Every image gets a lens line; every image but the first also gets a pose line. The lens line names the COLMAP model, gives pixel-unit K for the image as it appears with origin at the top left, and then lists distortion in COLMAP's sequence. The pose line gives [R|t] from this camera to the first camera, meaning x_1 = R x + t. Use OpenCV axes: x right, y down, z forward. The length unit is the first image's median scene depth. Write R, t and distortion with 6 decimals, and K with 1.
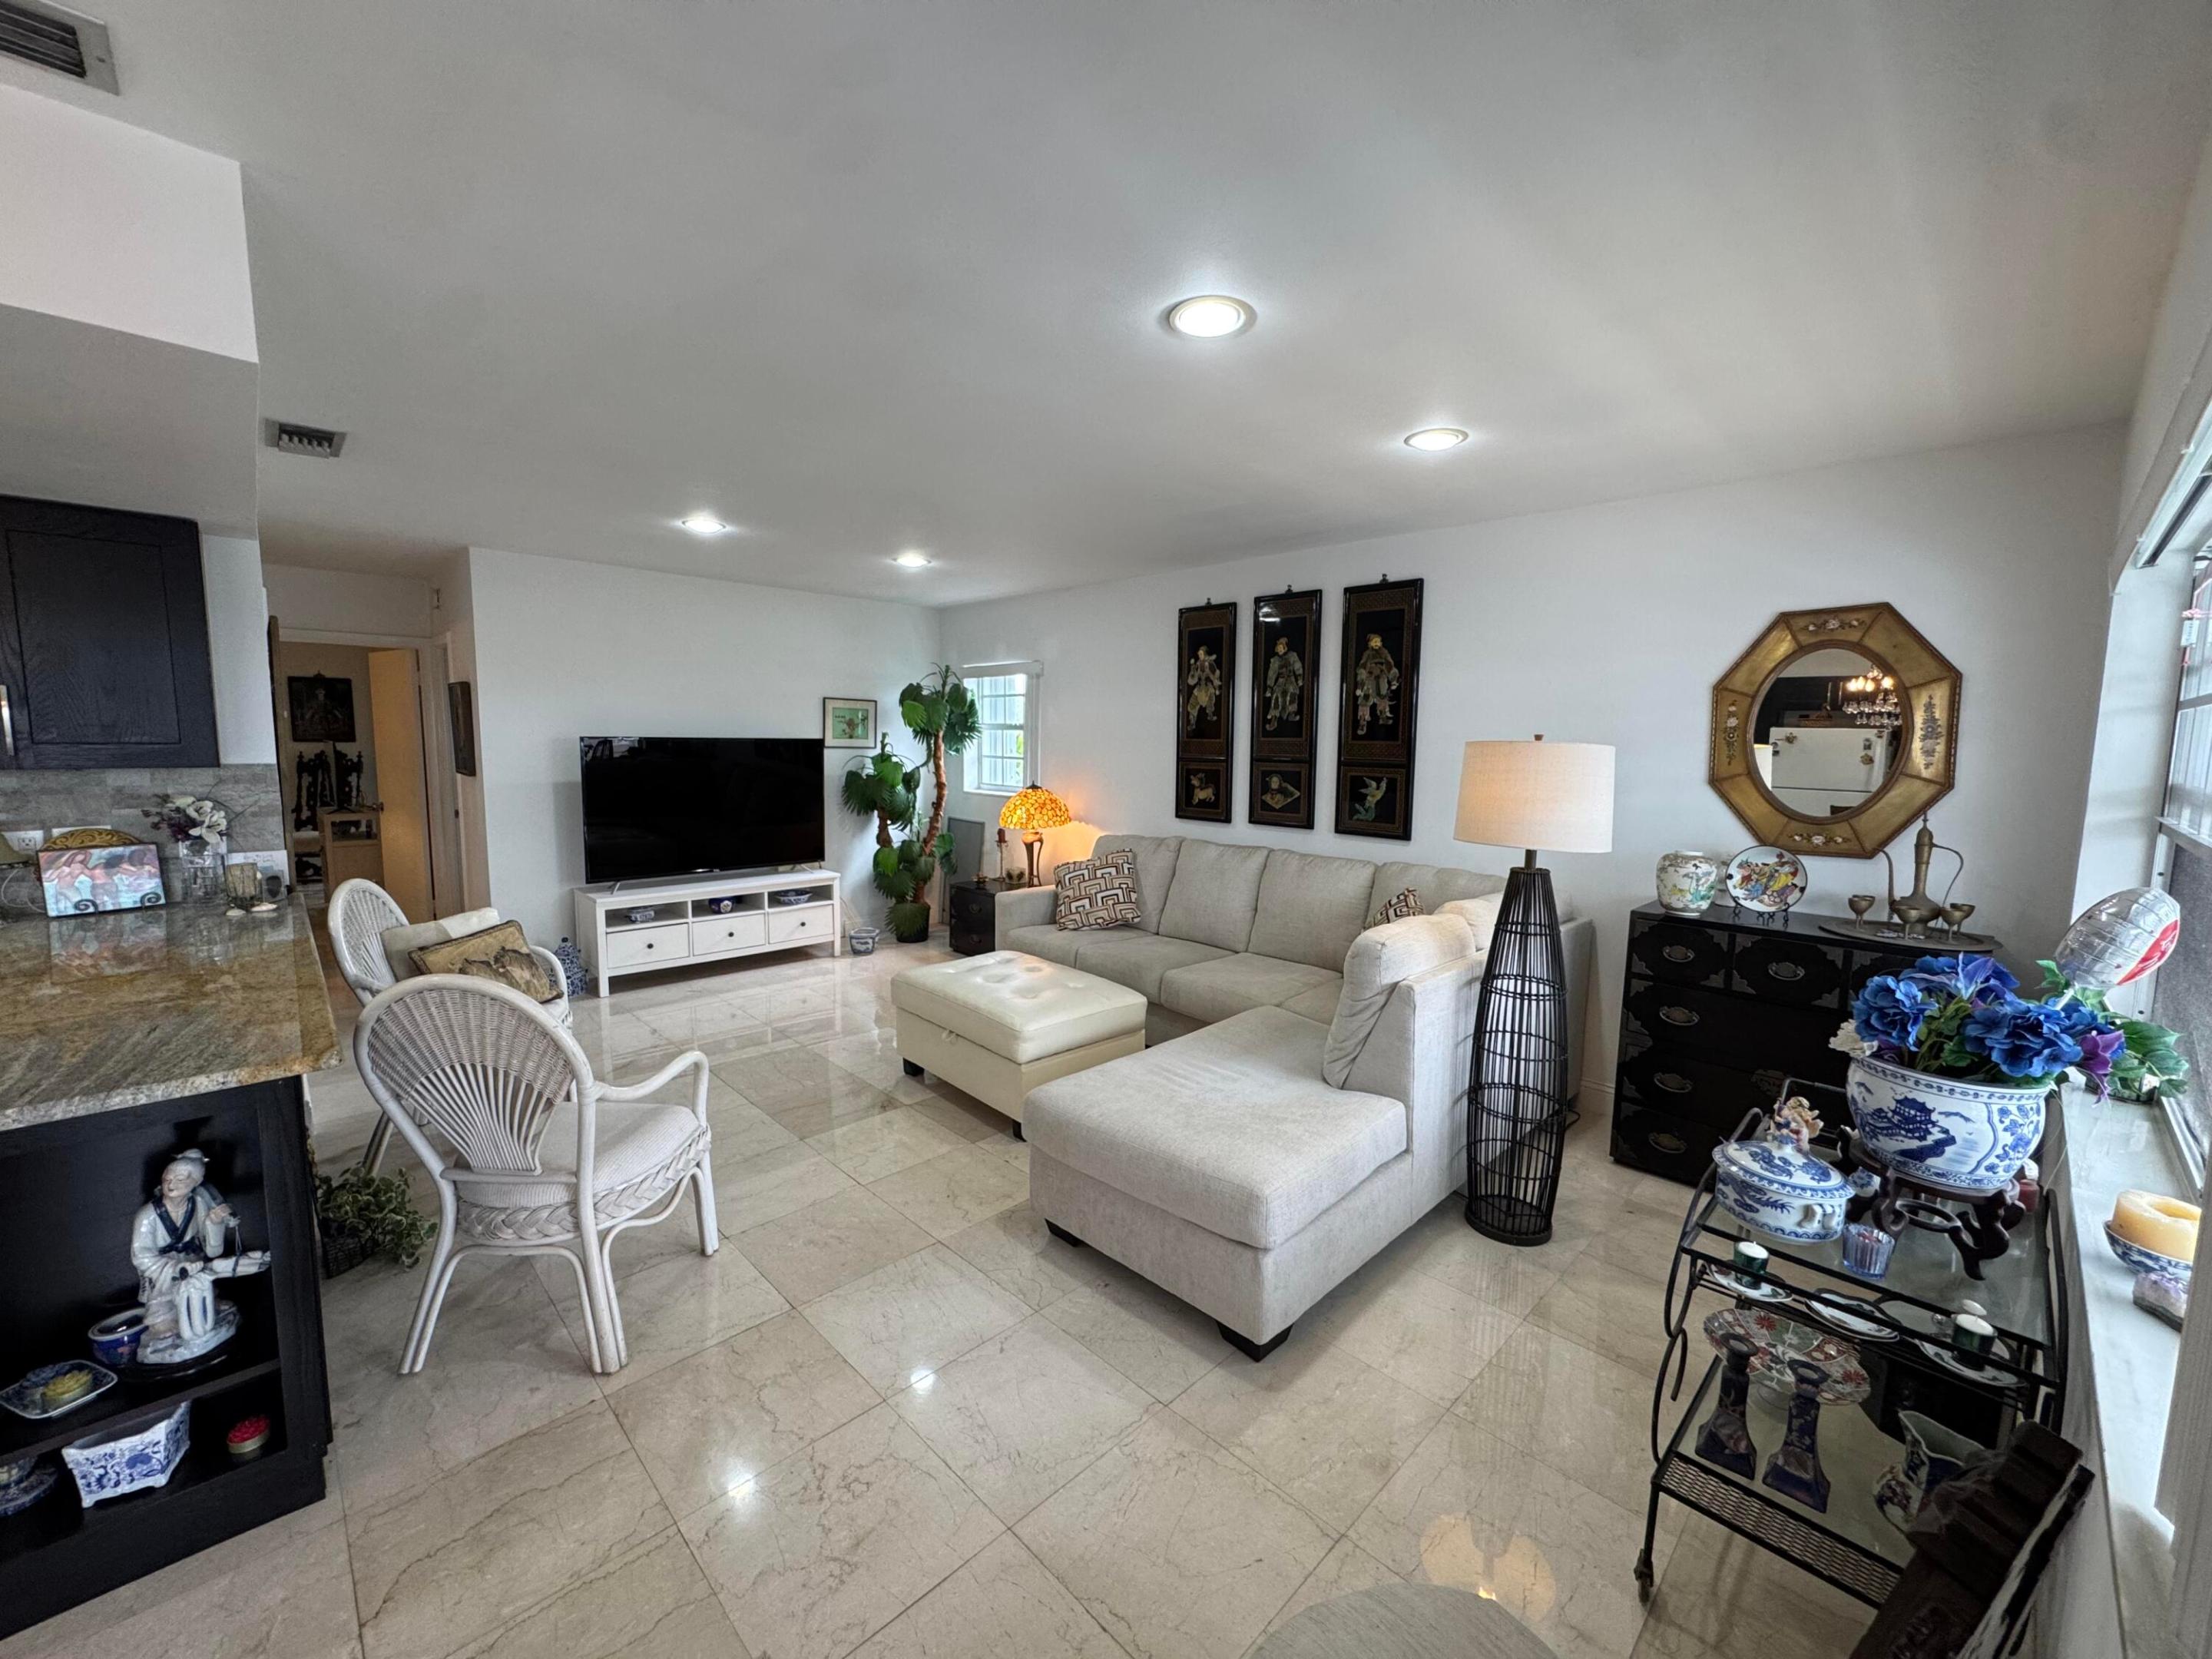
lens RADIAL K [[881.1, 0, 1108.5], [0, 881.1, 830.0], [0, 0, 1]] dist [-0.004357, 0.000600]
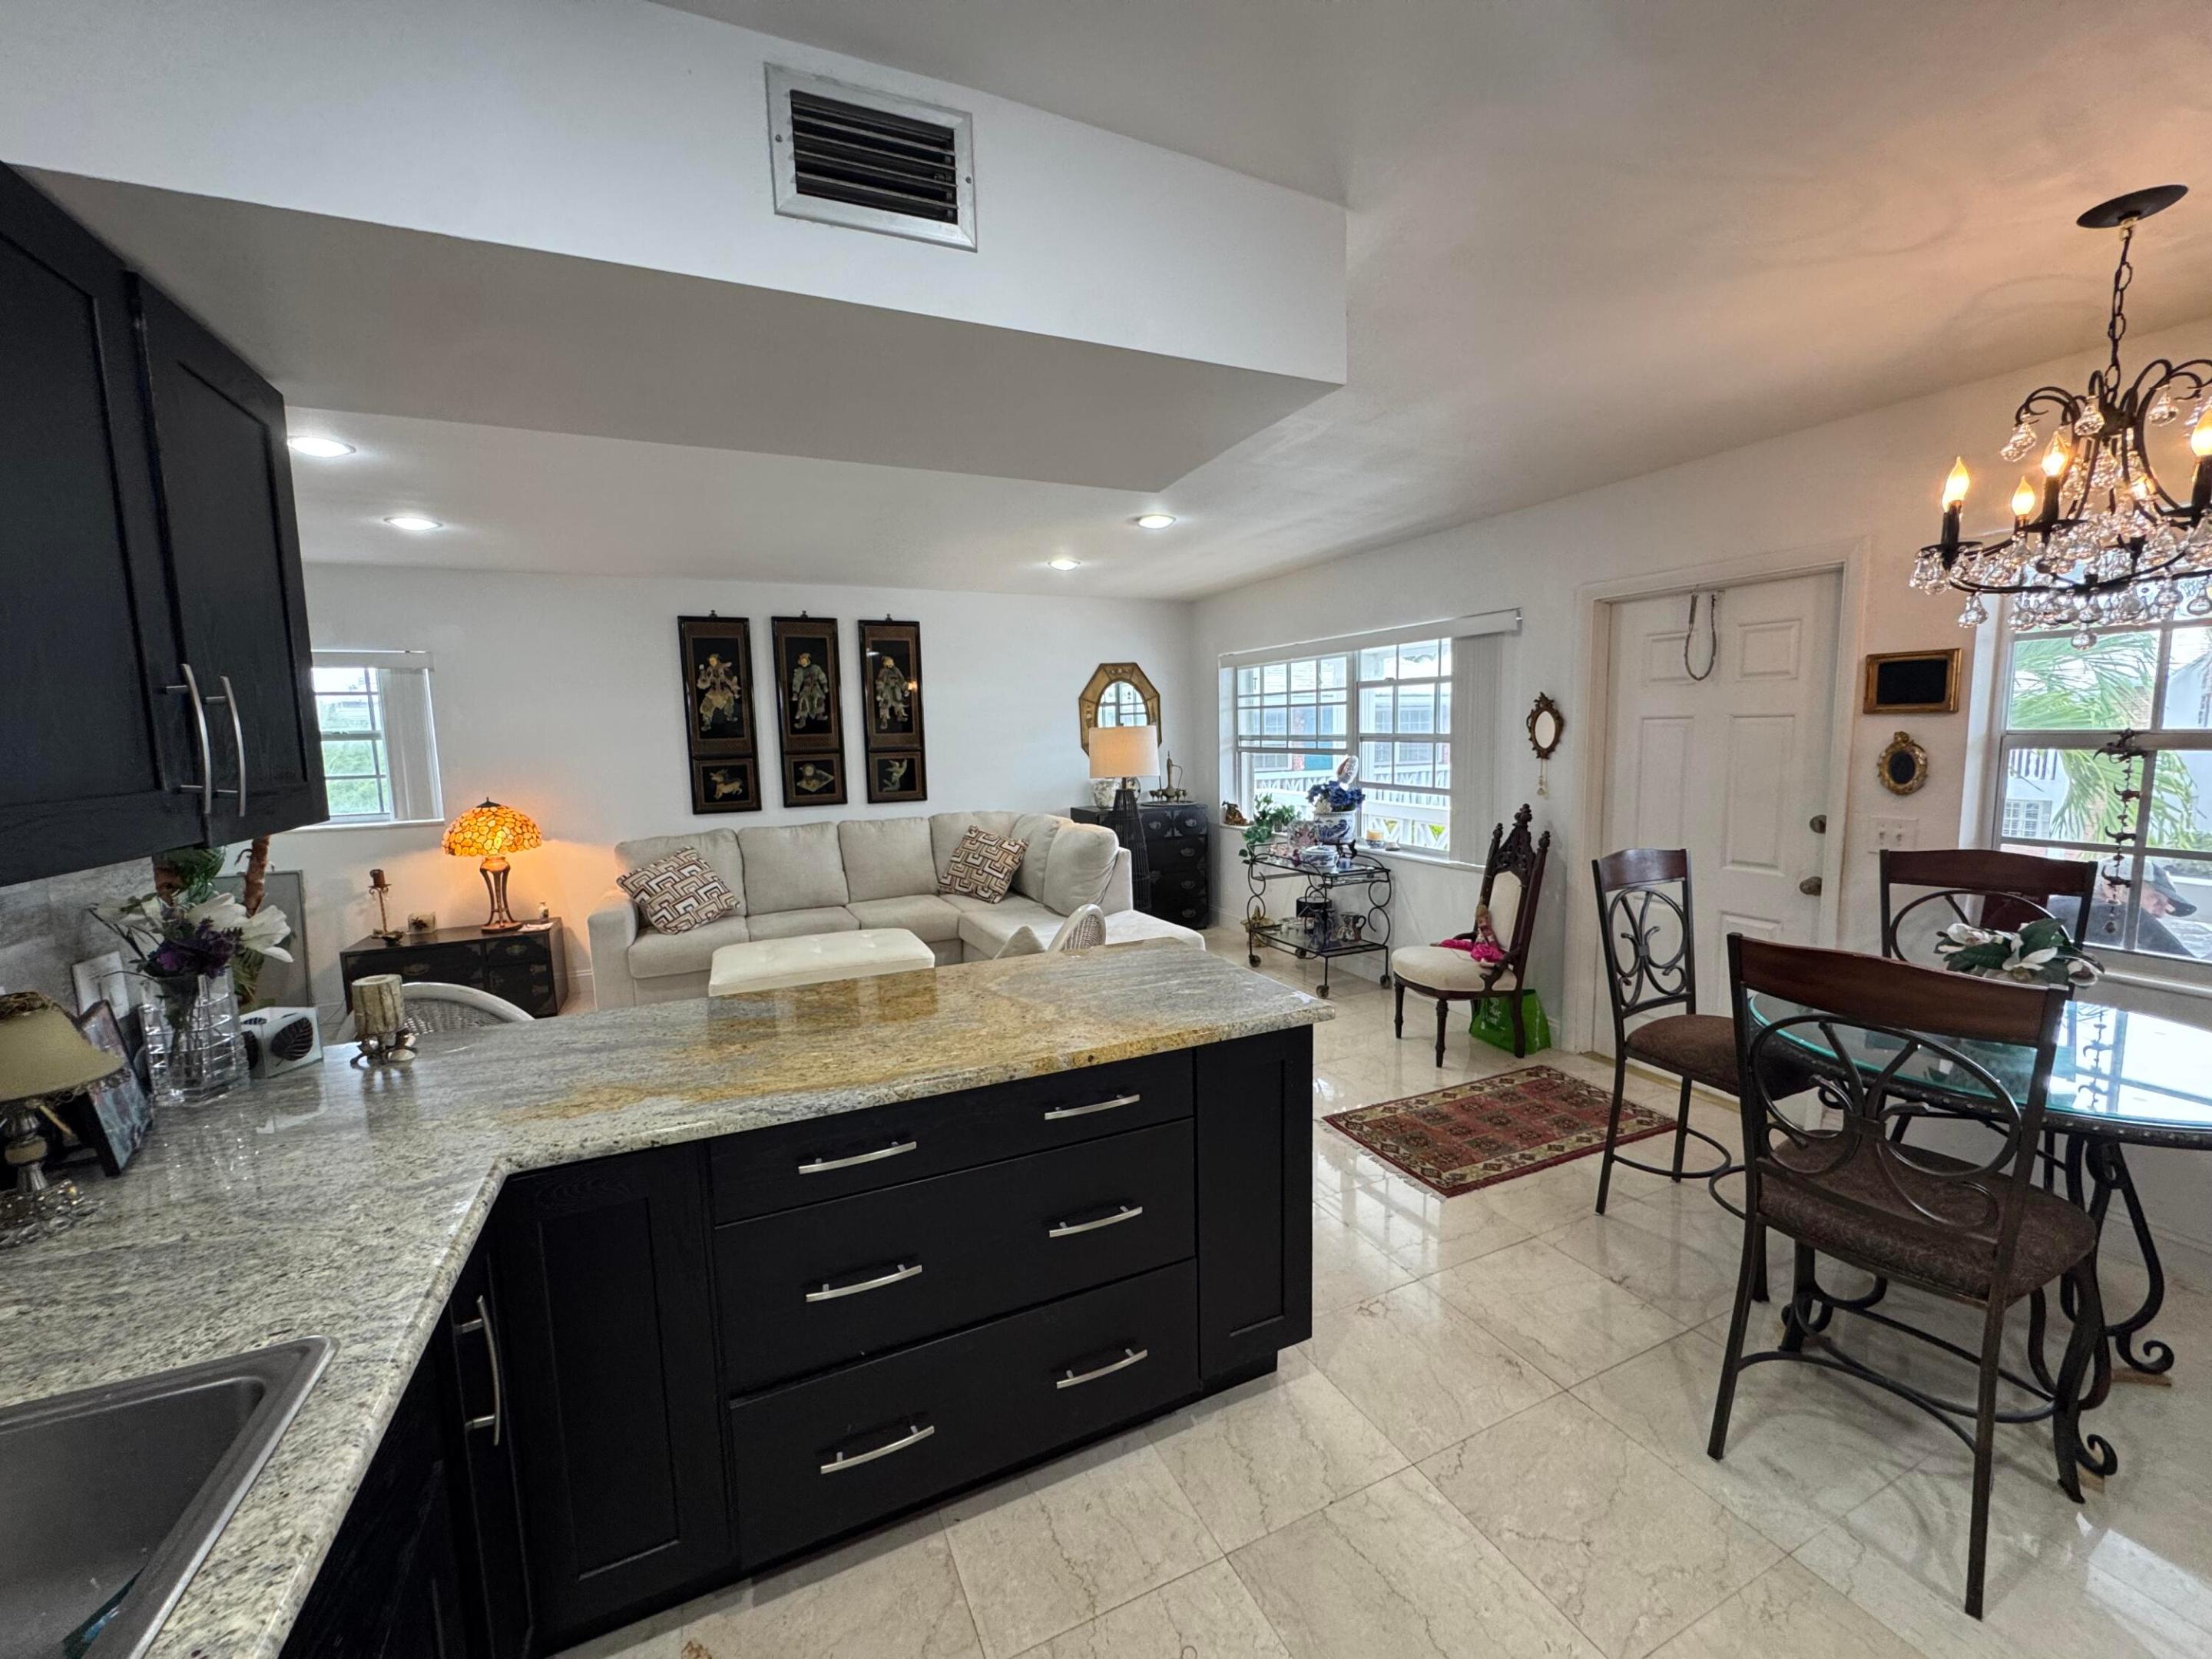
lens RADIAL K [[881.1, 0, 1106.6], [0, 881.1, 825.1], [0, 0, 1]] dist [-0.004357, 0.000600]
pose [[0.339907, -0.128297, 0.931667, -0.926114], [0.128420, 0.987704, 0.089162, -0.039458], [-0.931650, 0.089338, 0.352204, 0.212493]]
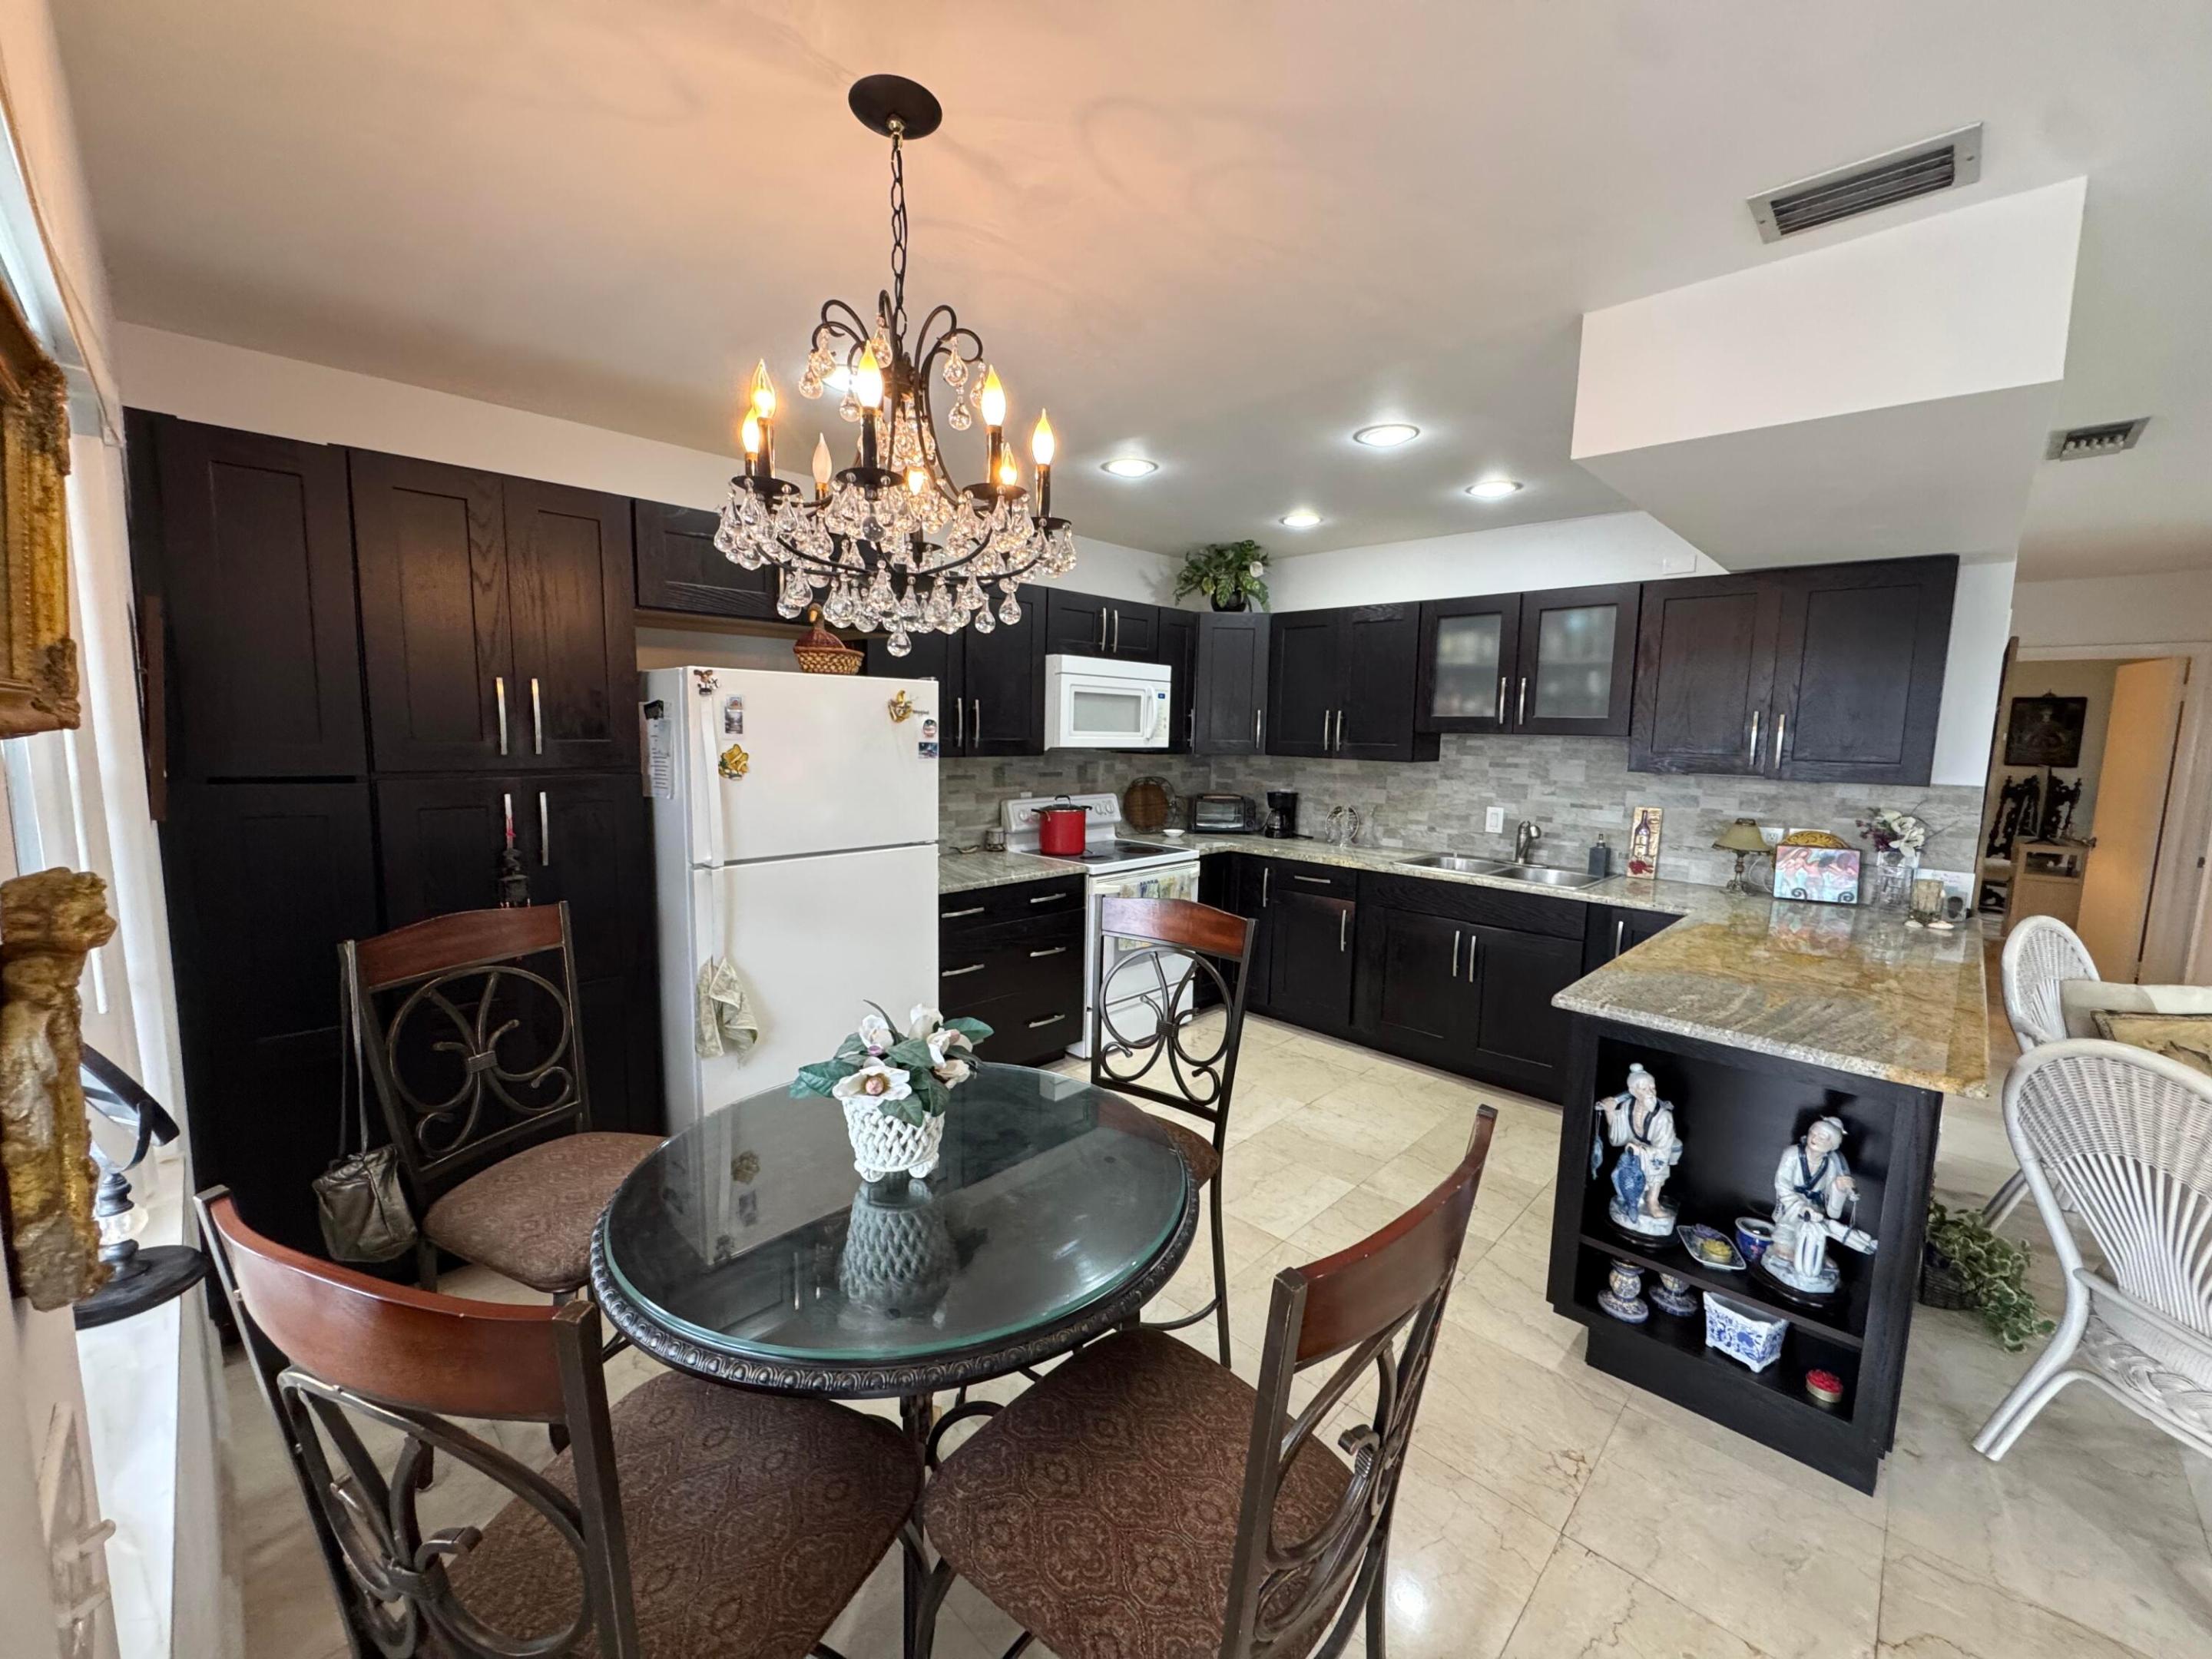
lens RADIAL K [[881.1, 0, 1106.8], [0, 881.1, 830.2], [0, 0, 1]] dist [-0.004357, 0.000600]
pose [[0.030697, 0.103305, -0.994176, 0.008527], [-0.128285, 0.986826, 0.098580, 0.001721], [0.991262, 0.124512, 0.043545, -0.013678]]
